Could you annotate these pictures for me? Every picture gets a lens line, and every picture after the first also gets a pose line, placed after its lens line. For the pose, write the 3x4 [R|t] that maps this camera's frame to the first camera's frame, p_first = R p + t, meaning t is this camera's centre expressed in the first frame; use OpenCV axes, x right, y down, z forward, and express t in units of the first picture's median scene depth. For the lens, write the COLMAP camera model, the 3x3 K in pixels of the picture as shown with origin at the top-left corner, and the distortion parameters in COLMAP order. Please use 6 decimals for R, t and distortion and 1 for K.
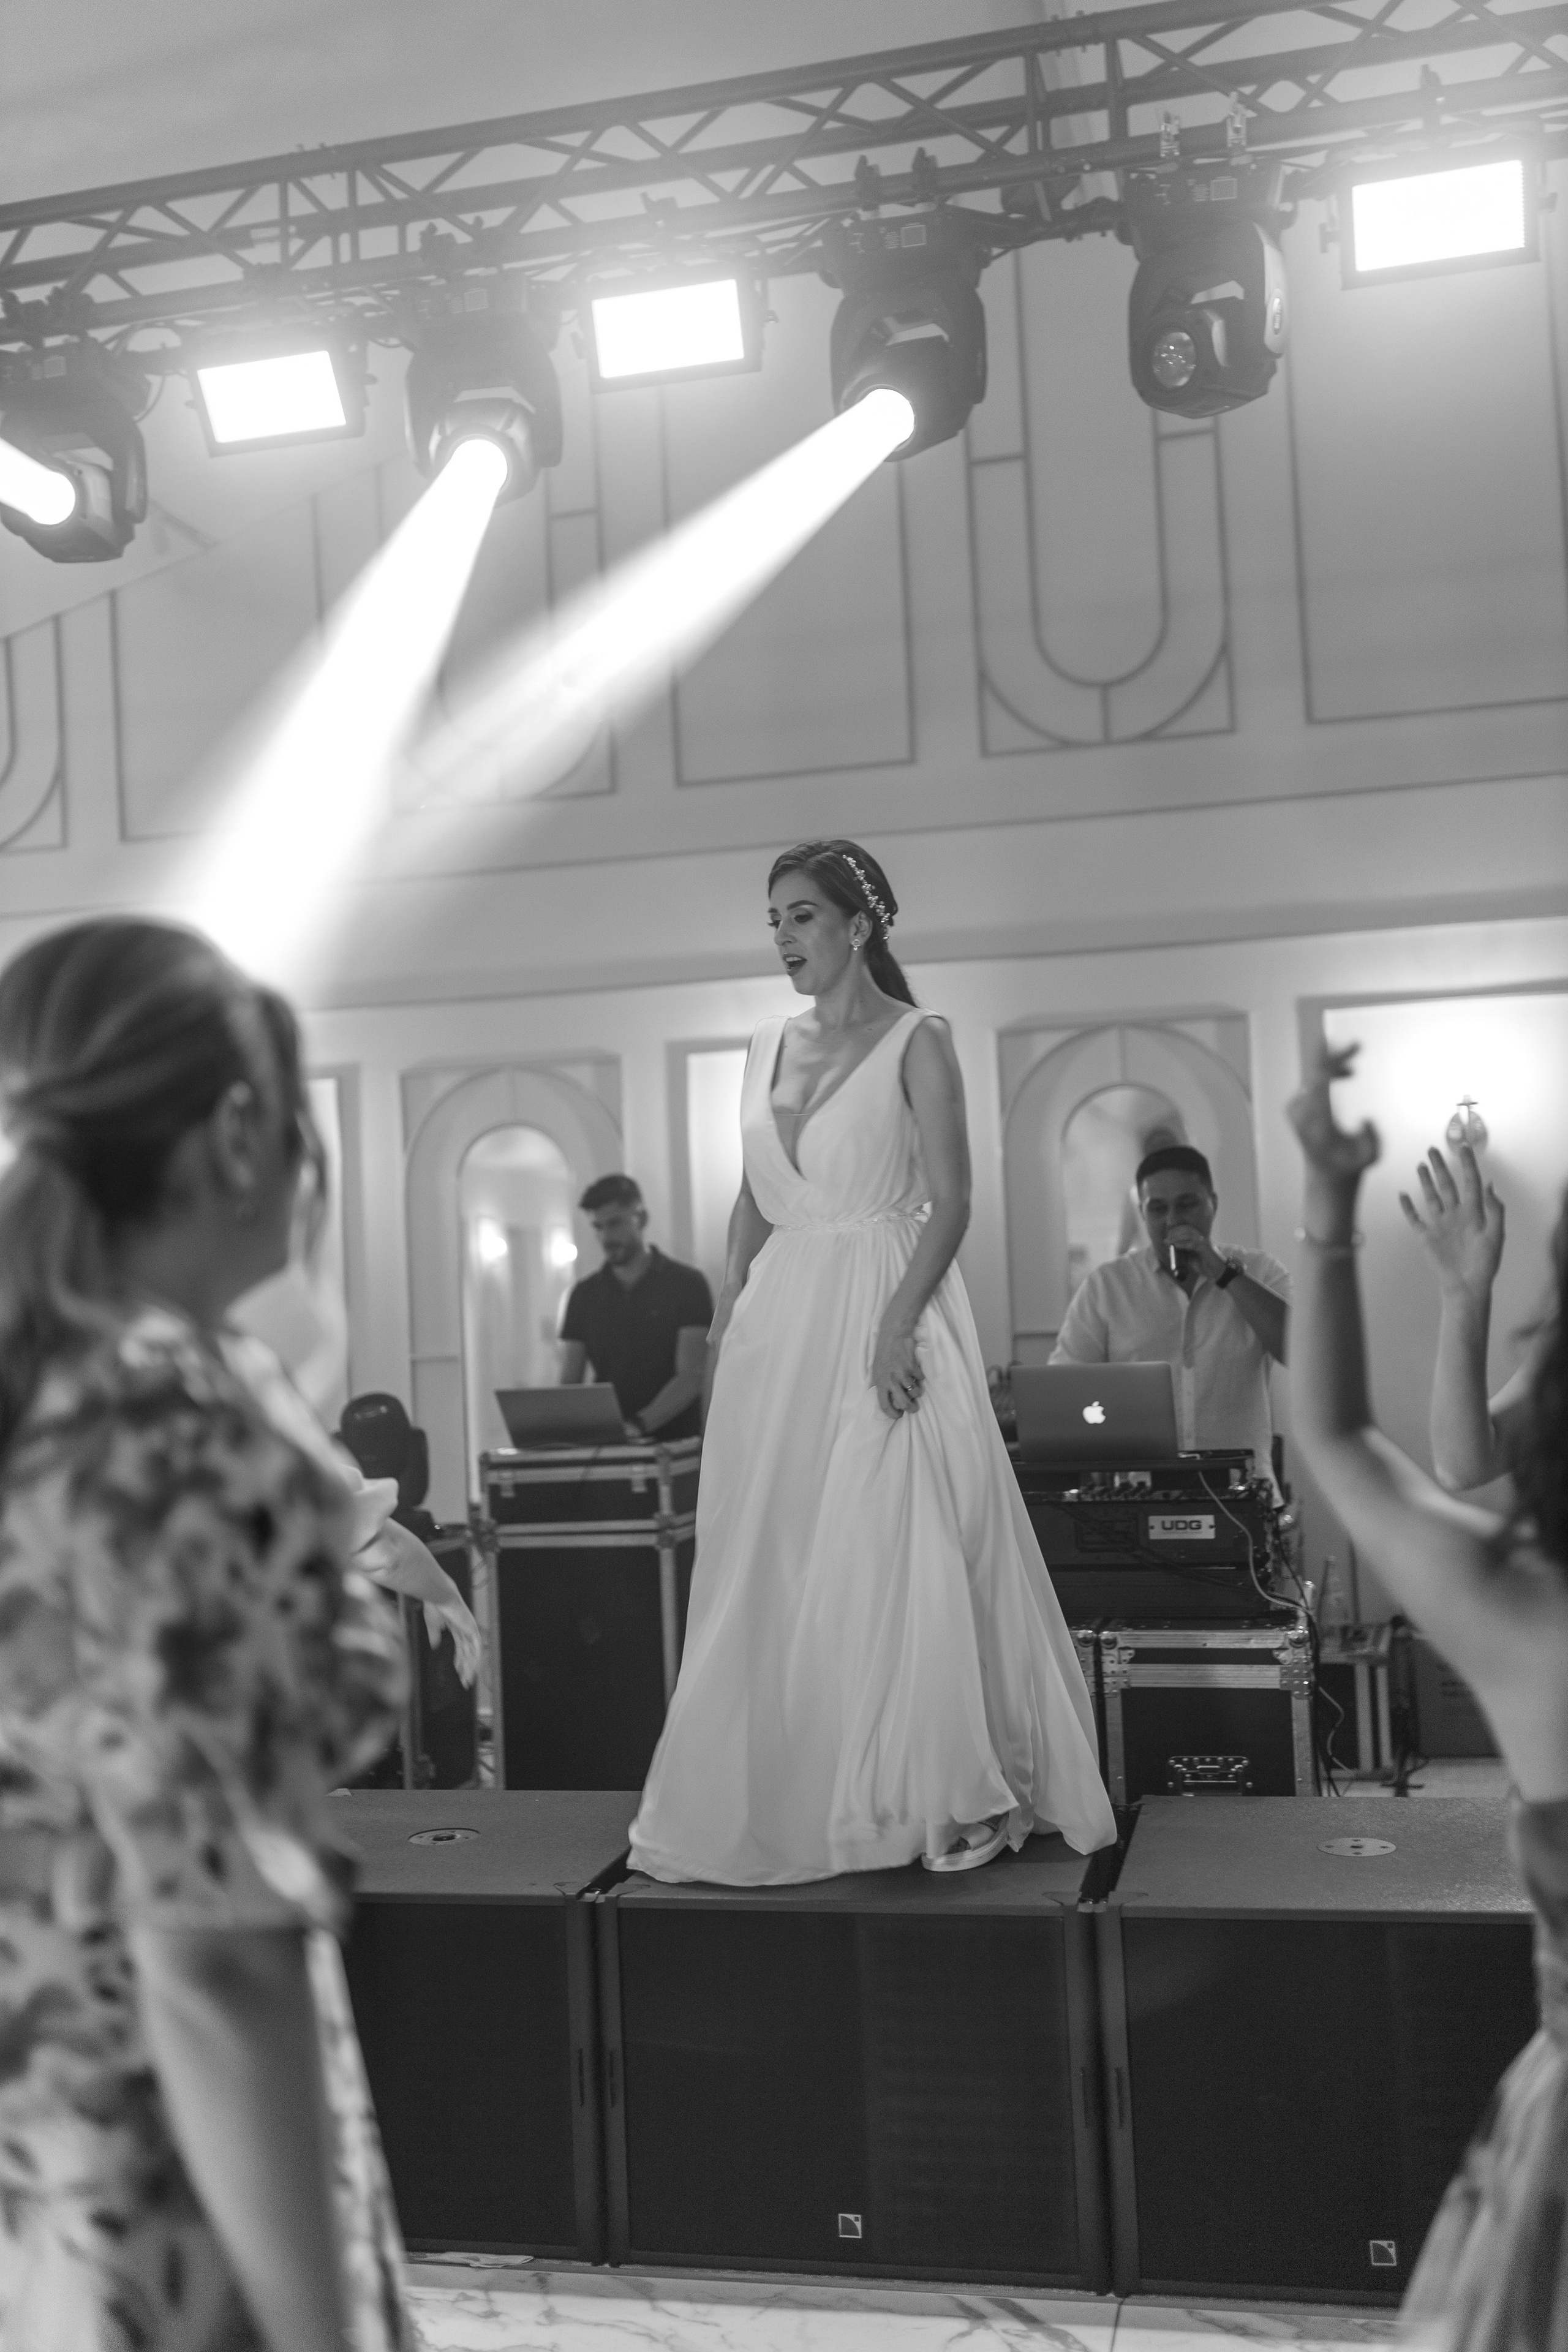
lens RADIAL K [[2289.8, 0, 809.6], [0, 2289.8, 1178.1], [0, 0, 1]] dist [-0.002875, 0.001381]
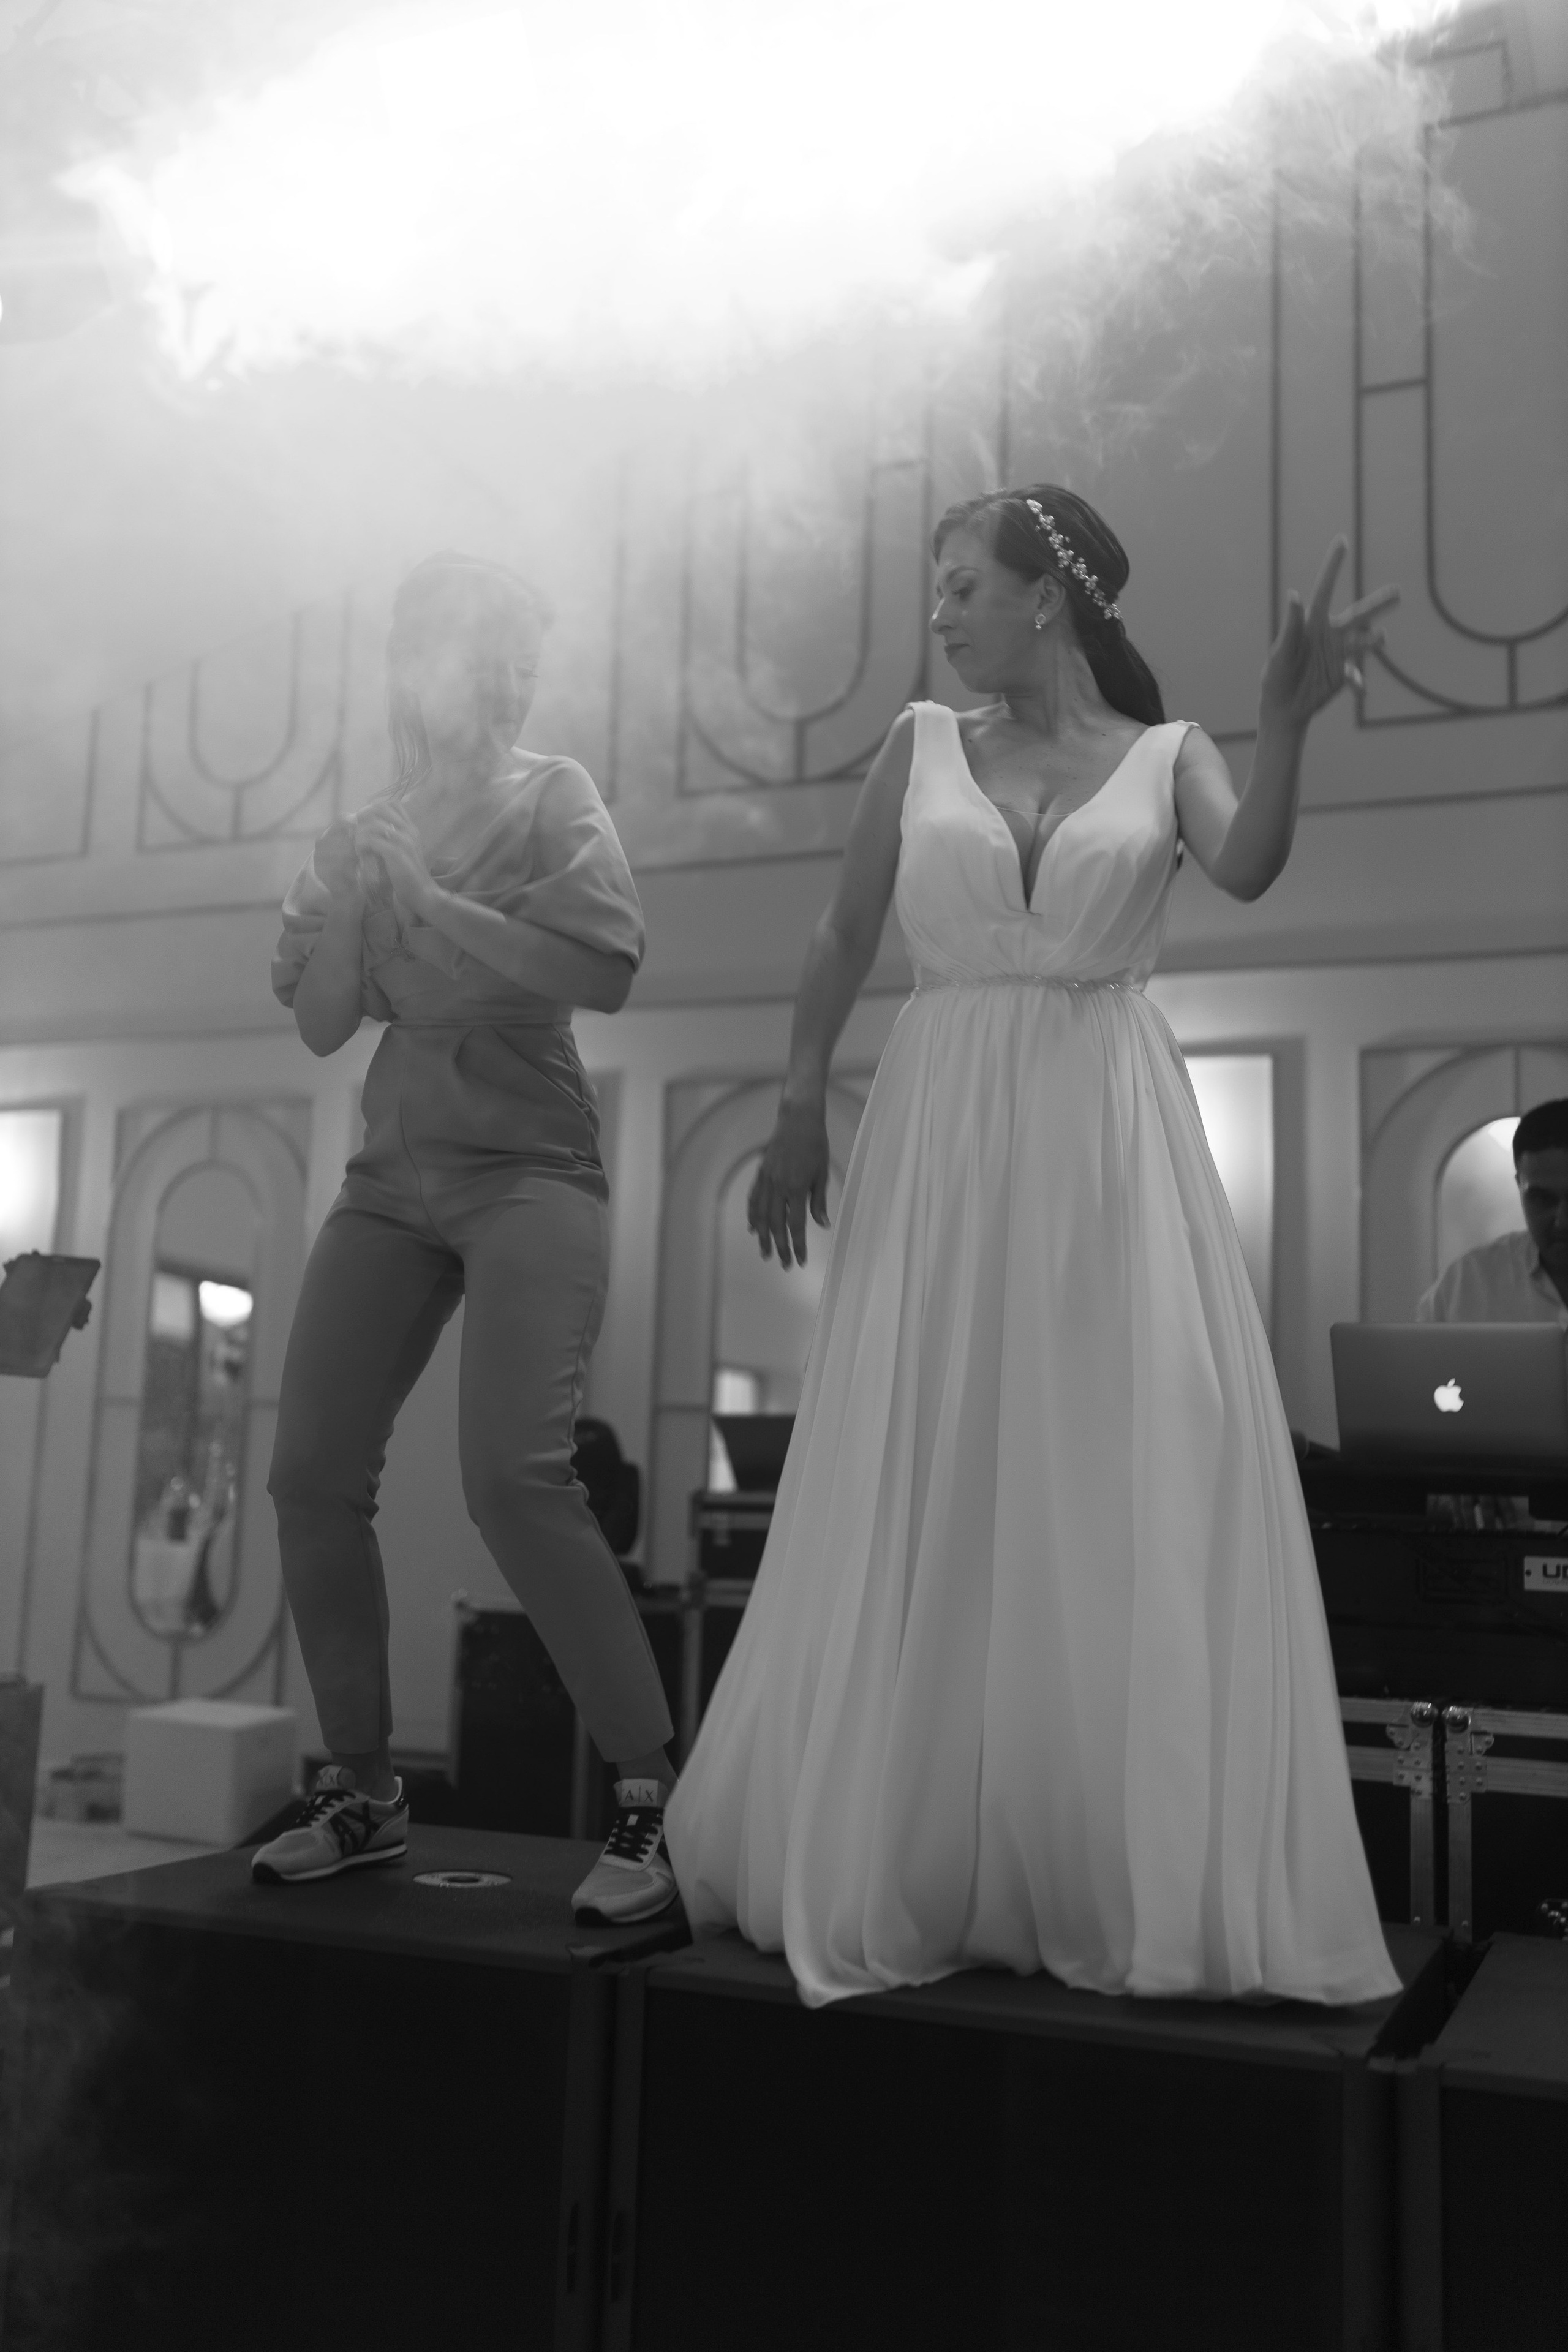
lens RADIAL K [[2271.3, 0, 784.0], [0, 2271.3, 1170.4], [0, 0, 1]] dist [0.009179, -0.012957]
pose [[0.982095, 0.050577, -0.181473, 0.045669], [-0.067750, 0.993660, -0.089716, 0.108488], [0.175785, 0.100405, 0.979295, 0.263822]]
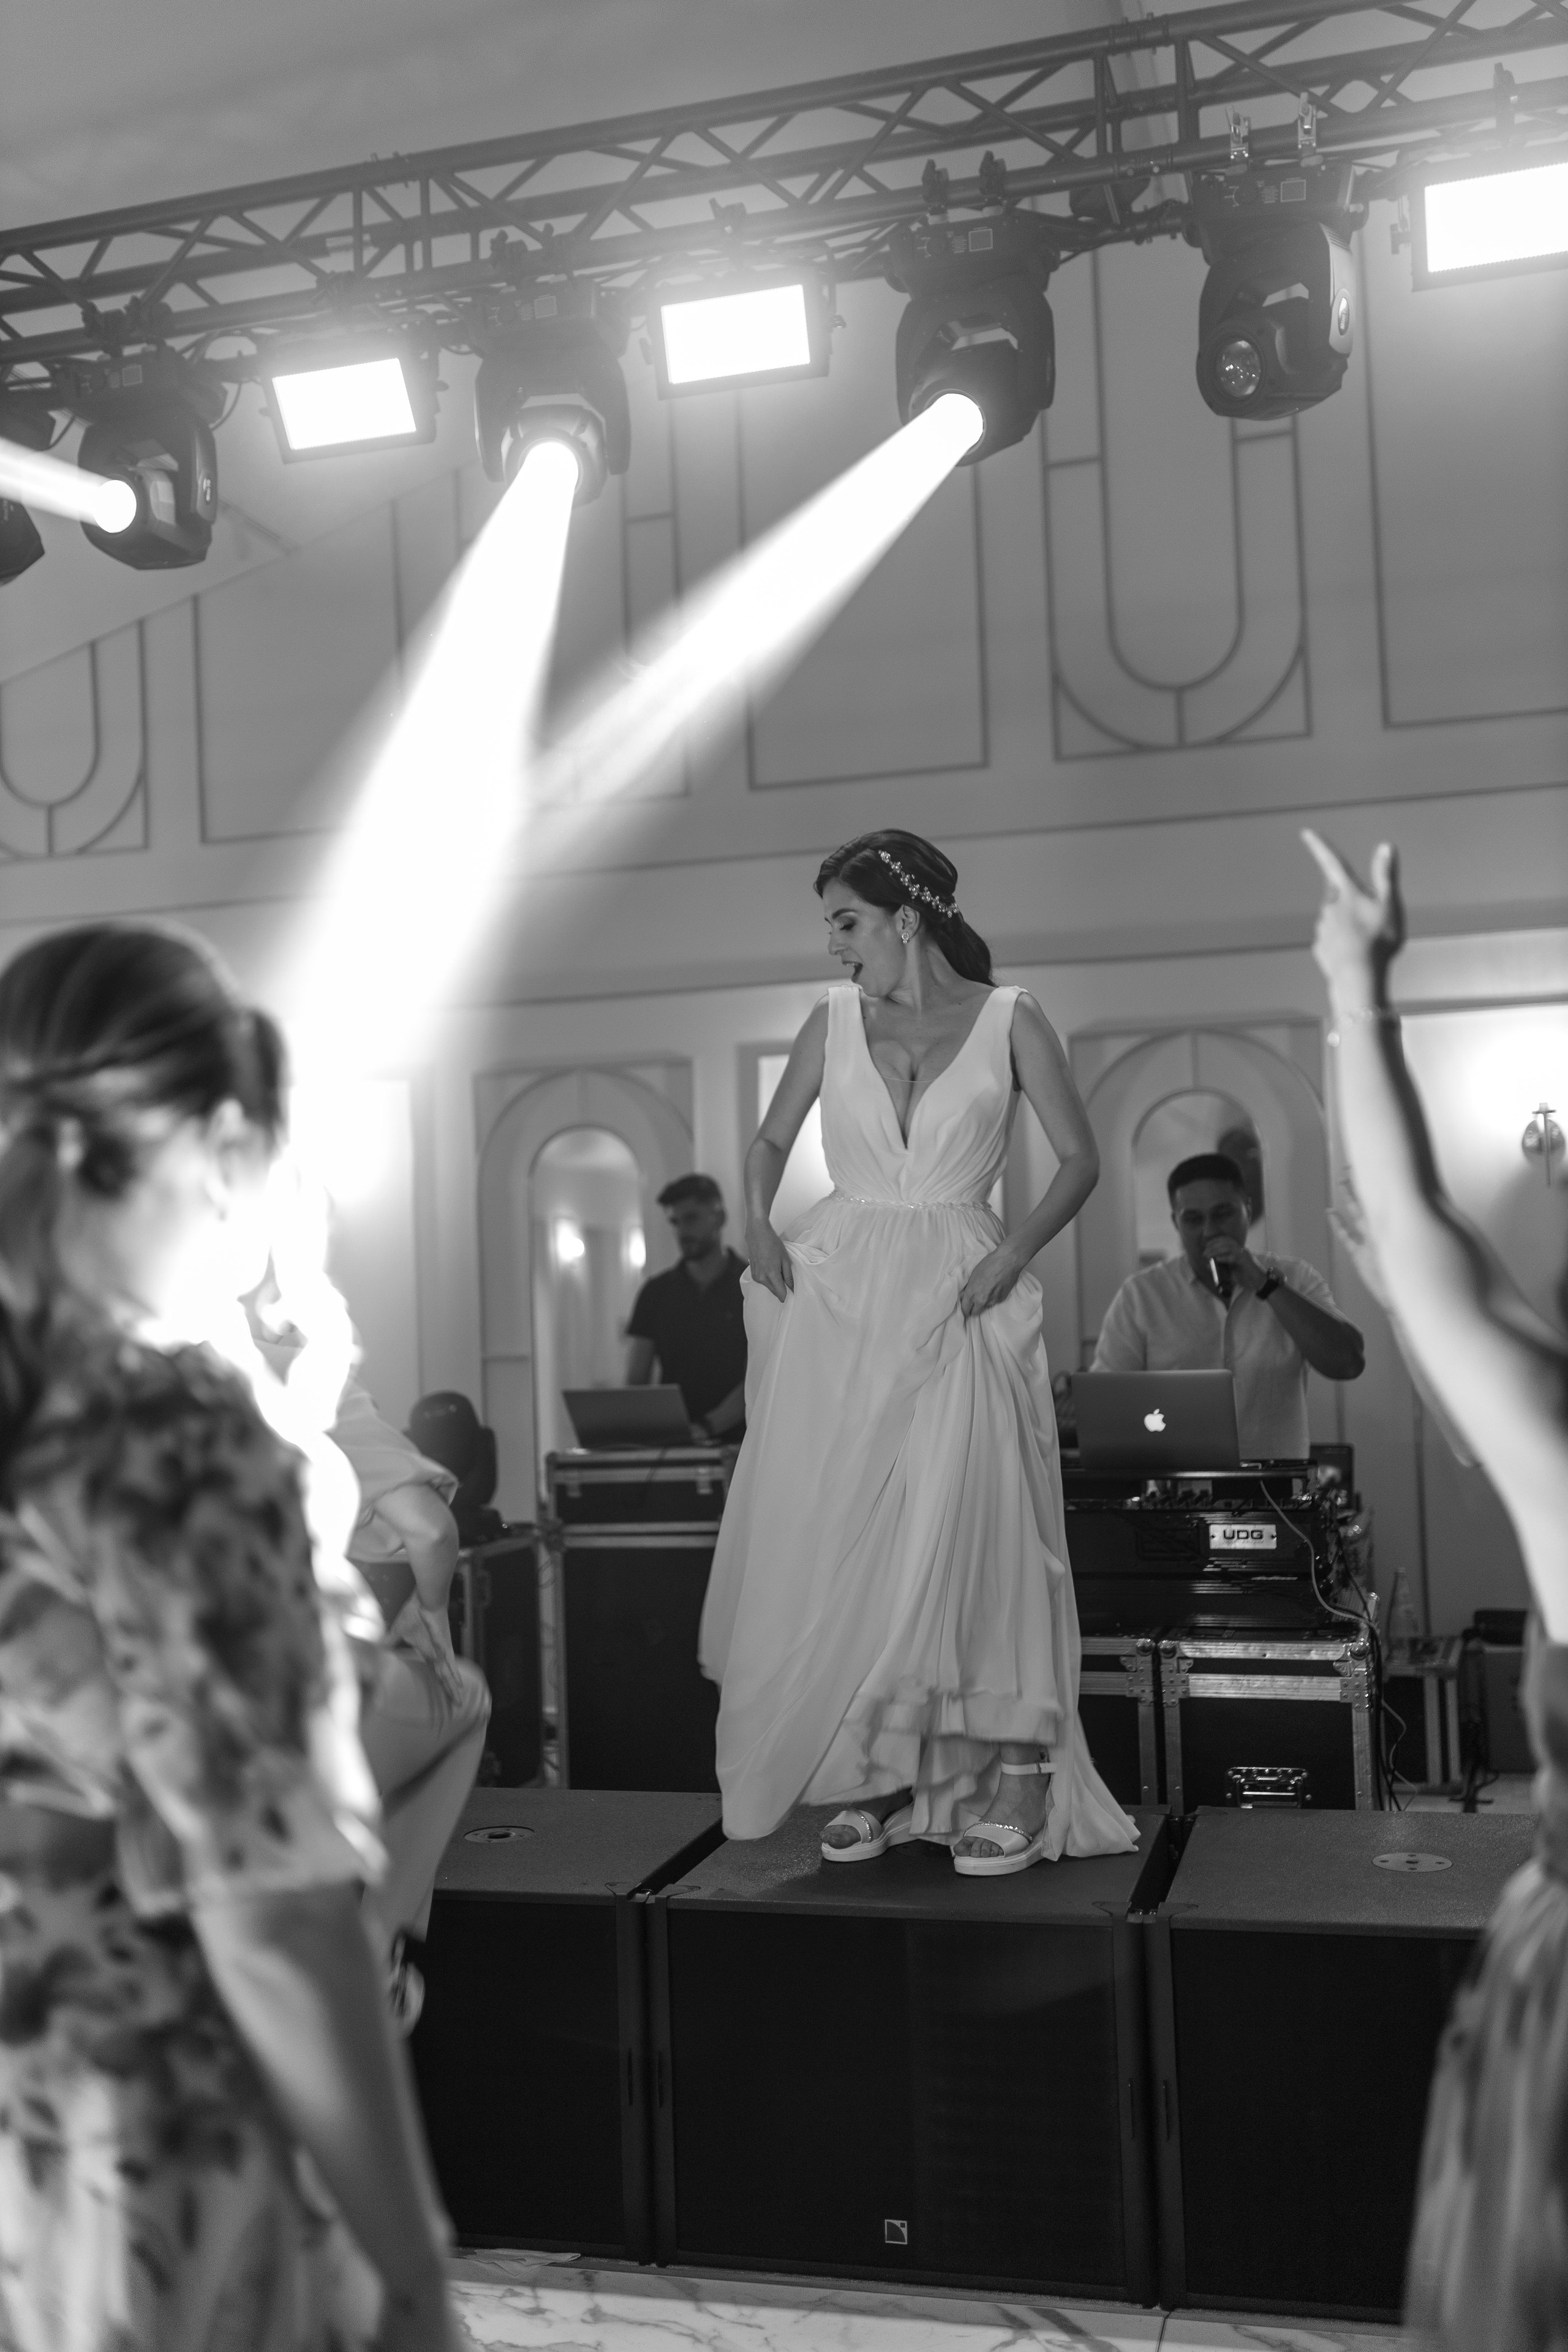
lens RADIAL K [[2289.6, 0, 804.5], [0, 2289.6, 1178.0], [0, 0, 1]] dist [-0.004617, 0.005601]
pose [[0.999239, 0.007974, -0.038171, 0.008988], [-0.008009, 0.999968, -0.000779, -0.000901], [0.038164, 0.001084, 0.999271, -0.000215]]
